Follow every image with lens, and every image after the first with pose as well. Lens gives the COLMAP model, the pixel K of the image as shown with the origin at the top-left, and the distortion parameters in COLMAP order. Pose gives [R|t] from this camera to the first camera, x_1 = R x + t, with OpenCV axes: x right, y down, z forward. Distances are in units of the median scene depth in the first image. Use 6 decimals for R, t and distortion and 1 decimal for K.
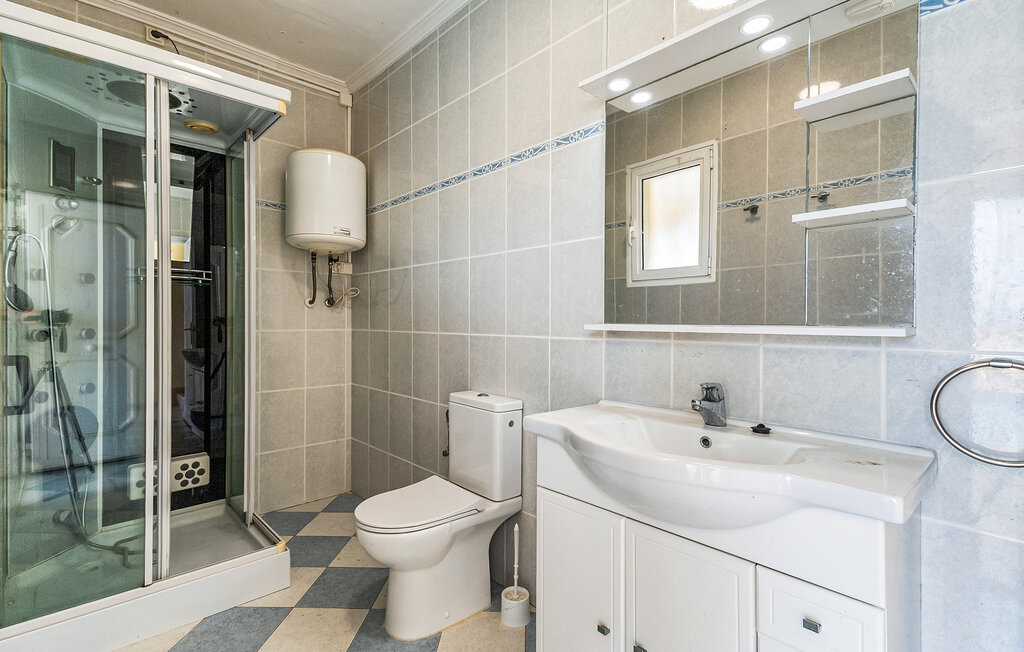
lens RADIAL K [[363.3, 0, 512.0], [0, 363.3, 326.0], [0, 0, 1]] dist [-0.000662, -0.000054]
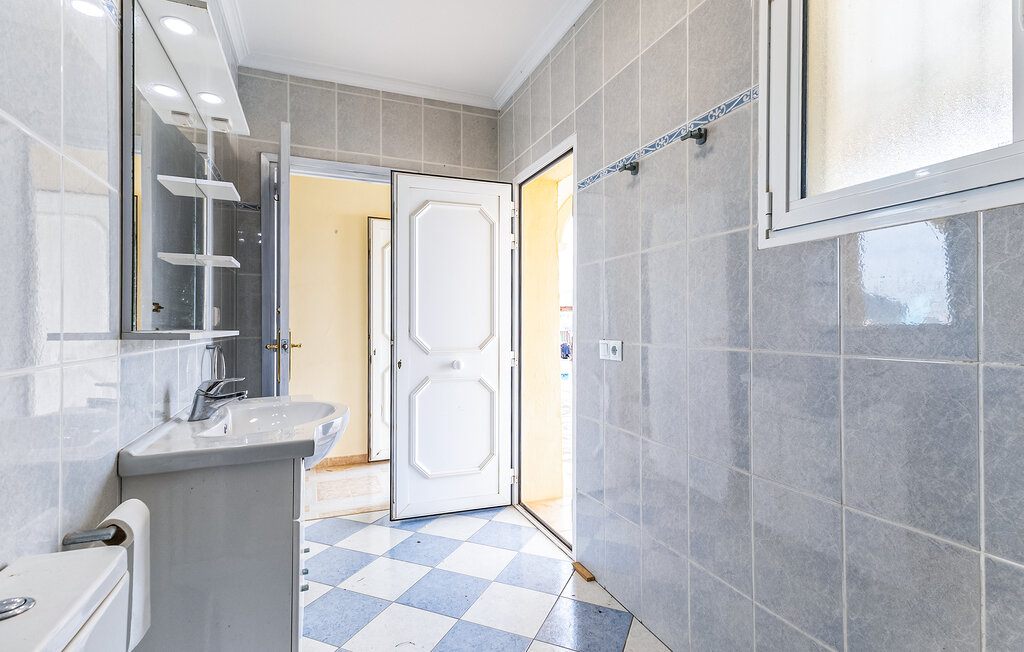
lens RADIAL K [[474.2, 0, 512.0], [0, 474.2, 326.0], [0, 0, 1]] dist [0.011445, -0.000404]
pose [[0.889345, -0.005401, -0.457205, 0.268765], [-0.003554, 0.999818, -0.018724, 0.002662], [0.457223, 0.018277, 0.889164, -0.220628]]
